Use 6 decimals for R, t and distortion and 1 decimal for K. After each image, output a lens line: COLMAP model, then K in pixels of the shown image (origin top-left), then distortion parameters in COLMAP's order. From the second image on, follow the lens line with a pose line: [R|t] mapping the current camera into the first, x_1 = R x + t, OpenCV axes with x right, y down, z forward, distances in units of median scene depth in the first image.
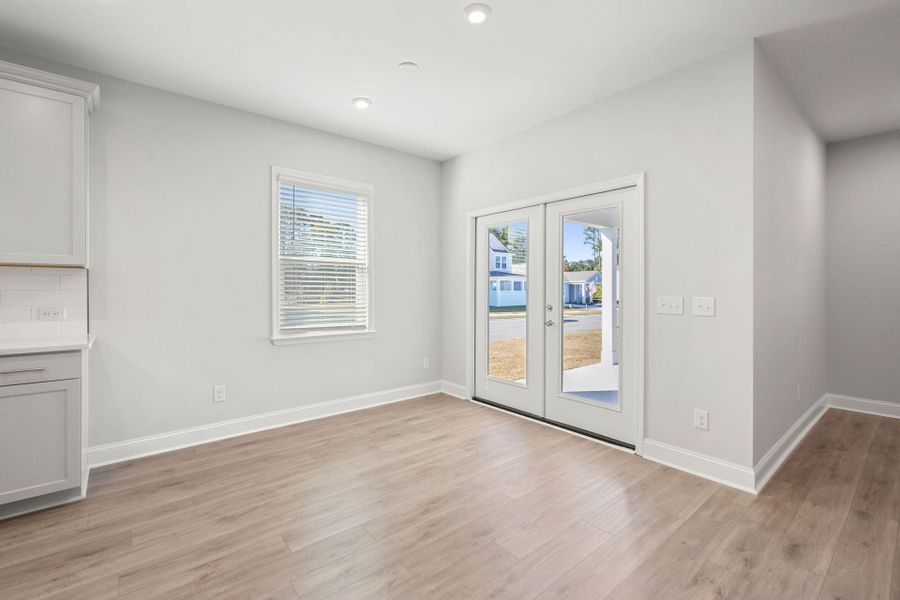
lens RADIAL K [[393.7, 0, 450.9], [0, 393.7, 297.1], [0, 0, 1]] dist [0.000559, 0.000029]
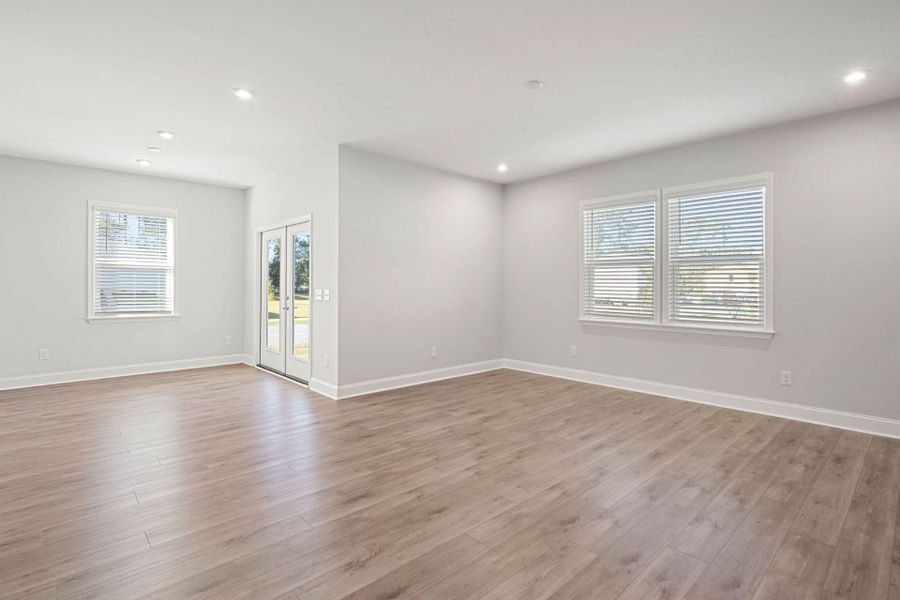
lens RADIAL K [[435.7, 0, 448.2], [0, 435.7, 288.2], [0, 0, 1]] dist [-0.000276, 0.000817]
pose [[0.998702, 0.002053, 0.050884, 1.072630], [-0.001185, 0.999853, -0.017081, 0.026894], [-0.050911, 0.016999, 0.998558, -0.912134]]
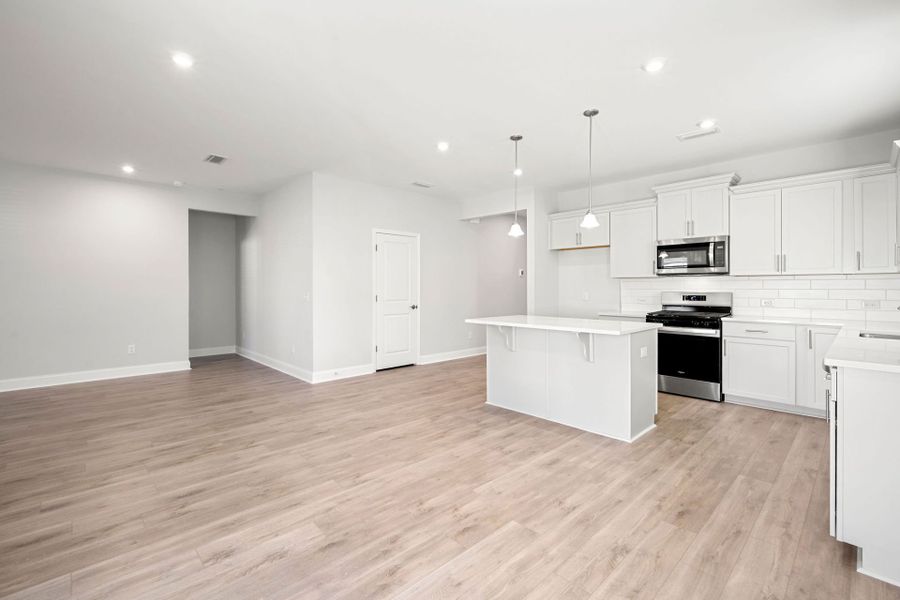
lens RADIAL K [[398.4, 0, 453.9], [0, 398.4, 289.2], [0, 0, 1]] dist [-0.000707, 0.000079]
pose [[-0.997216, -0.001296, -0.074555, -0.104028], [-0.002968, 0.999746, 0.022323, -0.031732], [0.074507, 0.022482, -0.996967, 1.507737]]
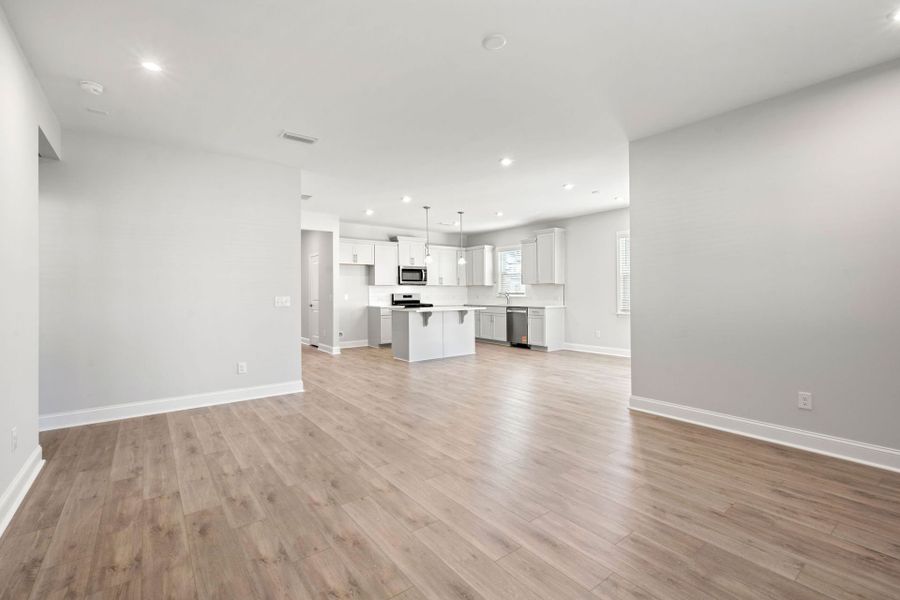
lens RADIAL K [[398.4, 0, 453.9], [0, 398.4, 289.2], [0, 0, 1]] dist [-0.000707, 0.000079]
pose [[-0.035169, -0.007676, -0.999352, 2.322926], [-0.012557, 0.999895, -0.007238, 0.002114], [0.999302, 0.012294, -0.035262, 0.267094]]
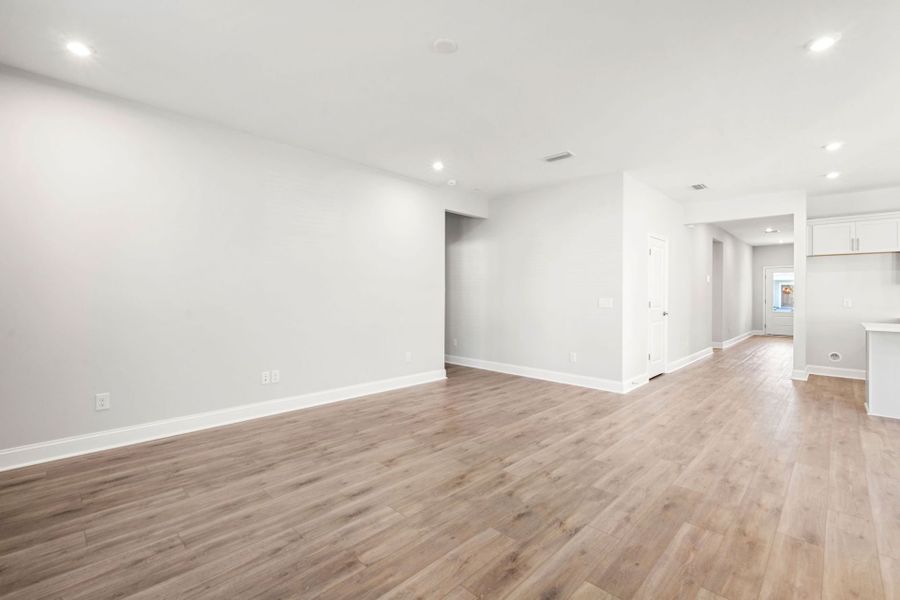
lens RADIAL K [[401.9, 0, 451.6], [0, 401.9, 295.2], [0, 0, 1]] dist [0.001003, 0.000524]
pose [[-0.993756, -0.007221, -0.111339, 1.471439], [-0.009808, 0.999694, 0.022707, -0.017683], [0.111141, 0.023657, -0.993523, 1.278993]]
